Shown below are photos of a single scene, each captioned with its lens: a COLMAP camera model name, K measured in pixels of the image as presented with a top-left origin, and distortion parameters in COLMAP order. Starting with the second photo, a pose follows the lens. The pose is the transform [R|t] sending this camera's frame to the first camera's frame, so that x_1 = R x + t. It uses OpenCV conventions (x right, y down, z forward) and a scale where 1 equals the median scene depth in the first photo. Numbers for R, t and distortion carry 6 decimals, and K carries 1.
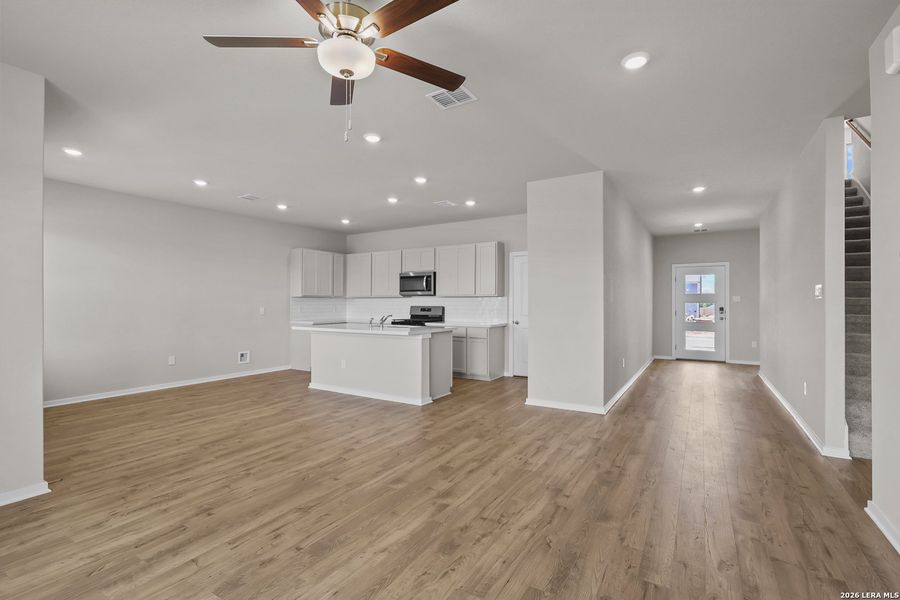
lens RADIAL K [[414.3, 0, 447.3], [0, 414.3, 301.2], [0, 0, 1]] dist [-0.000631, -0.000028]
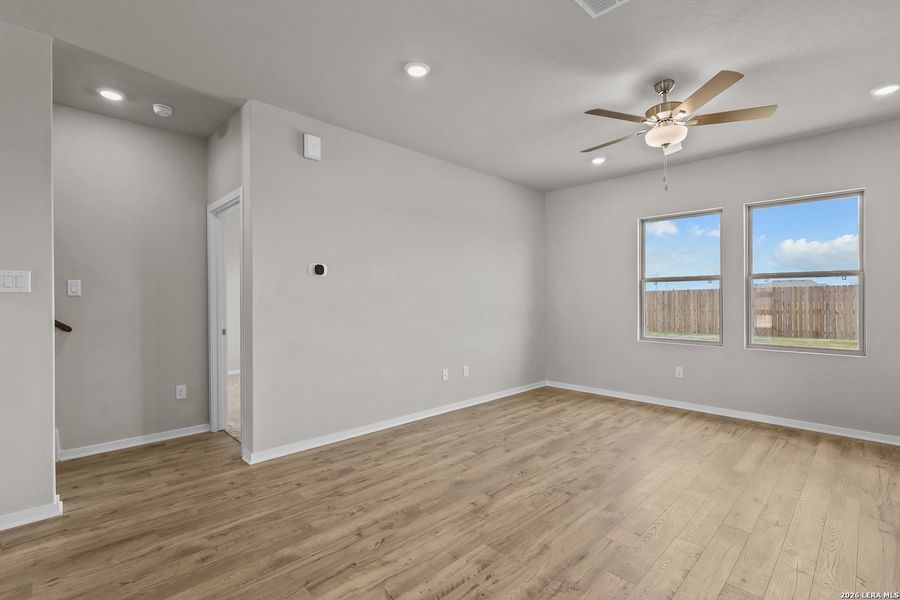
lens RADIAL K [[414.3, 0, 447.3], [0, 414.3, 301.2], [0, 0, 1]] dist [-0.000631, -0.000028]
pose [[-0.969346, 0.001767, 0.245694, 0.103384], [0.001574, 0.999998, -0.000979, 0.010369], [-0.245696, -0.000562, -0.969347, 1.723640]]
